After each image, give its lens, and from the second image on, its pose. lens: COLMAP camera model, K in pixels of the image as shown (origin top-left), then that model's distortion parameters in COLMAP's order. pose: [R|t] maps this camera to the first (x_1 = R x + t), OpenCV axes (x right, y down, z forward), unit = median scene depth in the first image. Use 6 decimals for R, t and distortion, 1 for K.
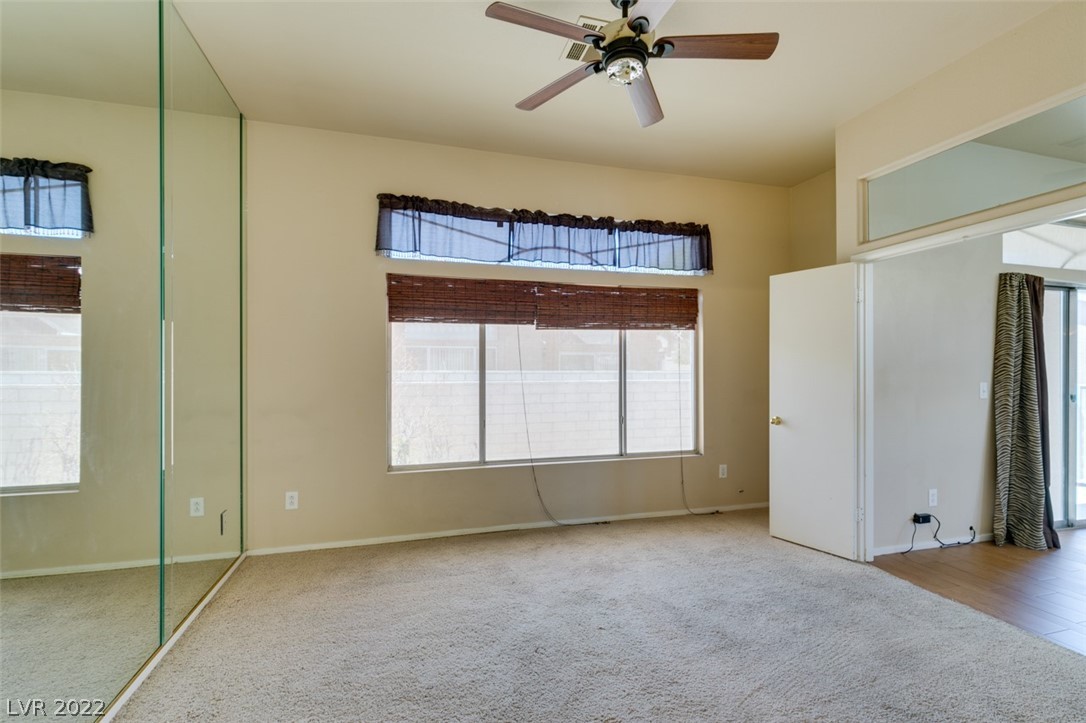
lens RADIAL K [[483.0, 0, 541.3], [0, 483.0, 364.4], [0, 0, 1]] dist [0.004030, -0.001093]
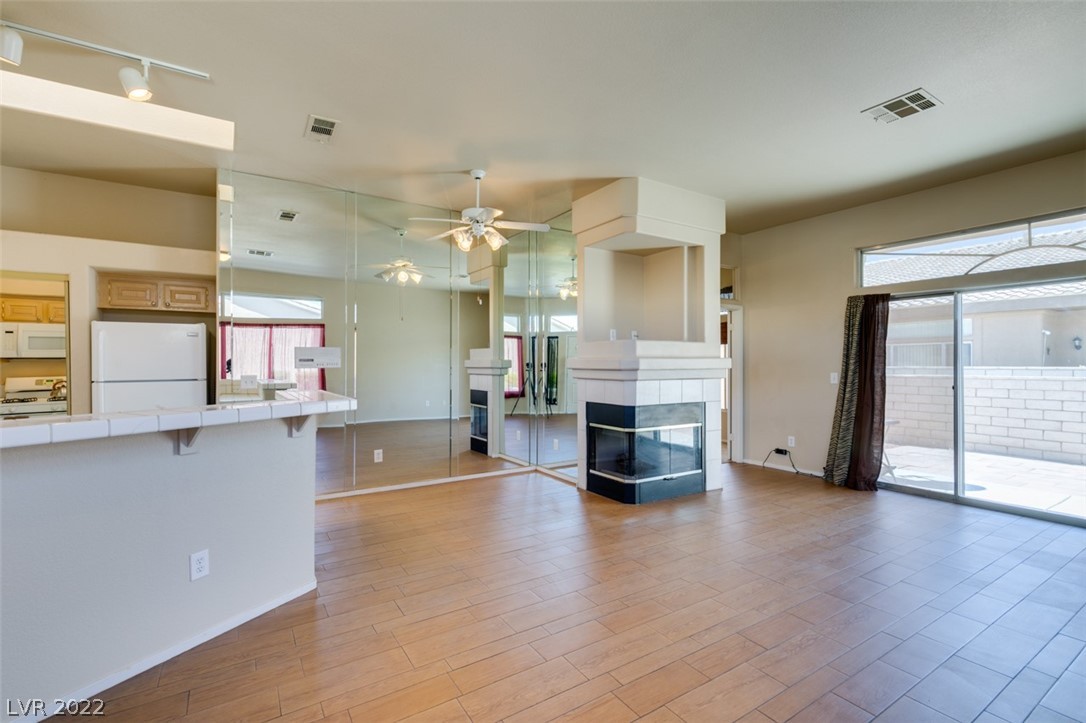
lens RADIAL K [[485.8, 0, 540.3], [0, 485.8, 364.1], [0, 0, 1]] dist [0.003814, -0.000652]
pose [[0.292766, -0.001031, -0.956184, 2.051154], [0.007324, 0.999972, 0.001164, 0.002639], [0.956156, -0.007344, 0.292766, -0.291467]]
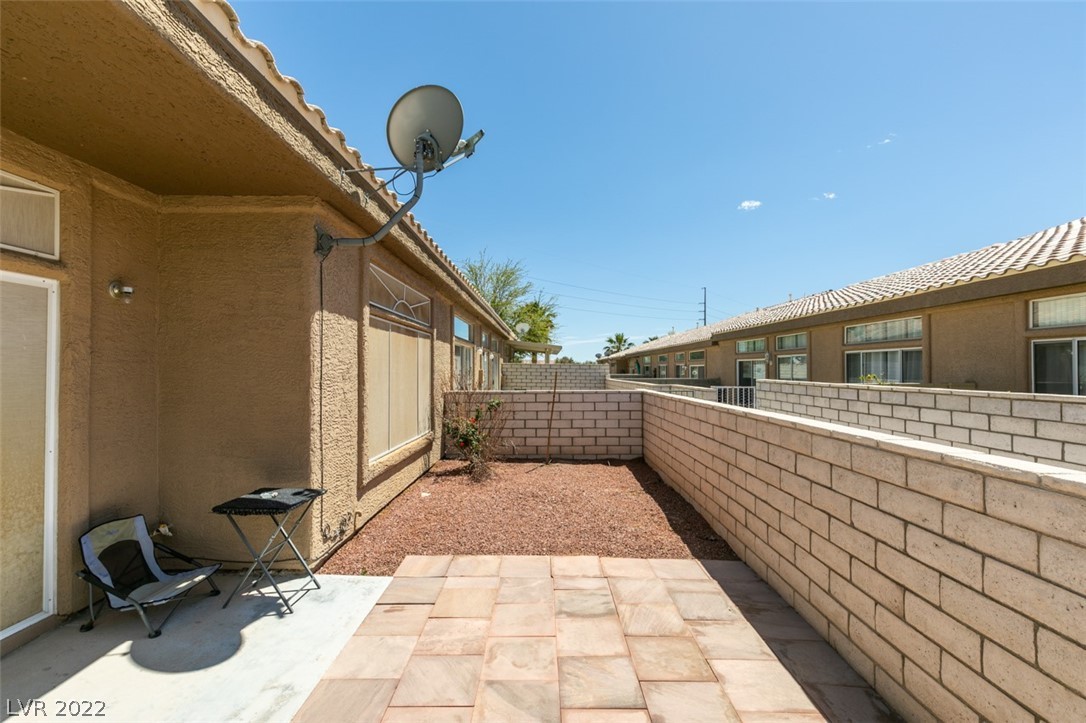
lens RADIAL K [[483.0, 0, 541.3], [0, 483.0, 364.4], [0, 0, 1]] dist [0.004030, -0.001093]
pose [[-0.274575, -0.007973, -0.961533, 1.491328], [0.006650, 0.999926, -0.010191, -0.024144], [0.961543, -0.009193, -0.274502, 2.028212]]
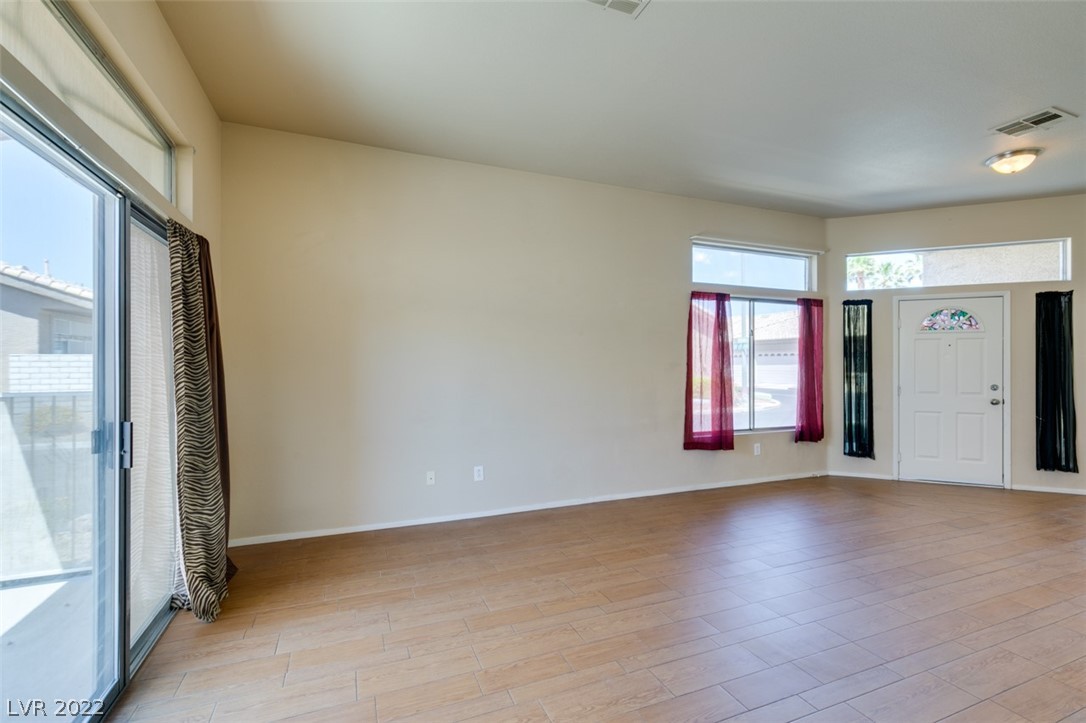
lens RADIAL K [[483.0, 0, 541.3], [0, 483.0, 364.4], [0, 0, 1]] dist [0.004030, -0.001093]
pose [[-0.115681, 0.003151, 0.993281, 0.842021], [-0.005109, 0.999980, -0.003767, 0.010719], [-0.993273, -0.005511, -0.115662, 0.745498]]
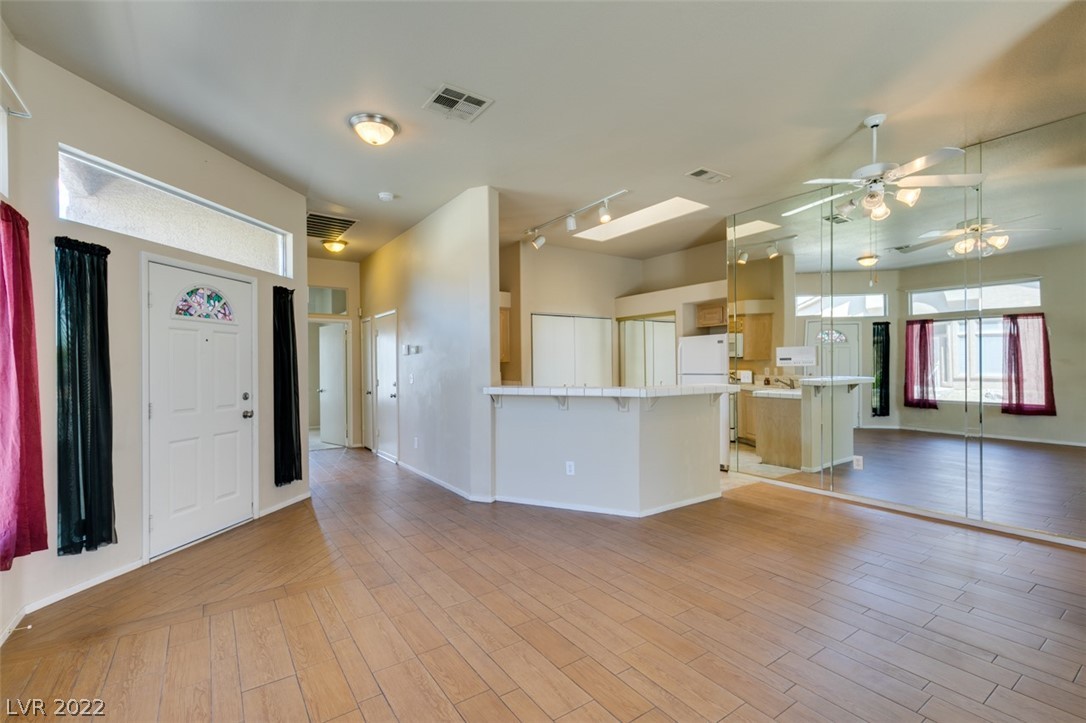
lens RADIAL K [[485.8, 0, 540.3], [0, 485.8, 364.1], [0, 0, 1]] dist [0.003814, -0.000652]
pose [[-0.944379, 0.007505, -0.328773, 1.795274], [0.010431, 0.999920, -0.007138, 0.006785], [0.328693, -0.010171, -0.944382, 0.562749]]
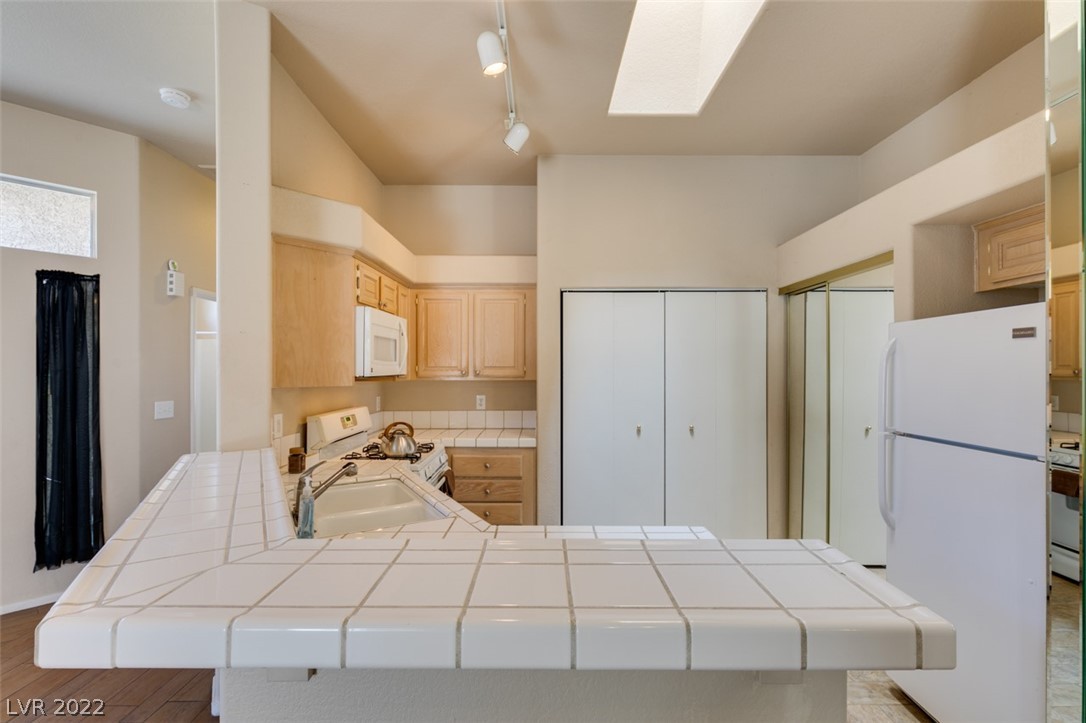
lens RADIAL K [[487.7, 0, 543.8], [0, 487.7, 363.5], [0, 0, 1]] dist [0.002072, -0.000525]
pose [[-0.965495, 0.001191, 0.260418, 1.012626], [-0.002504, 0.999901, -0.013856, -0.038025], [-0.260409, -0.014030, -0.965397, -0.223336]]
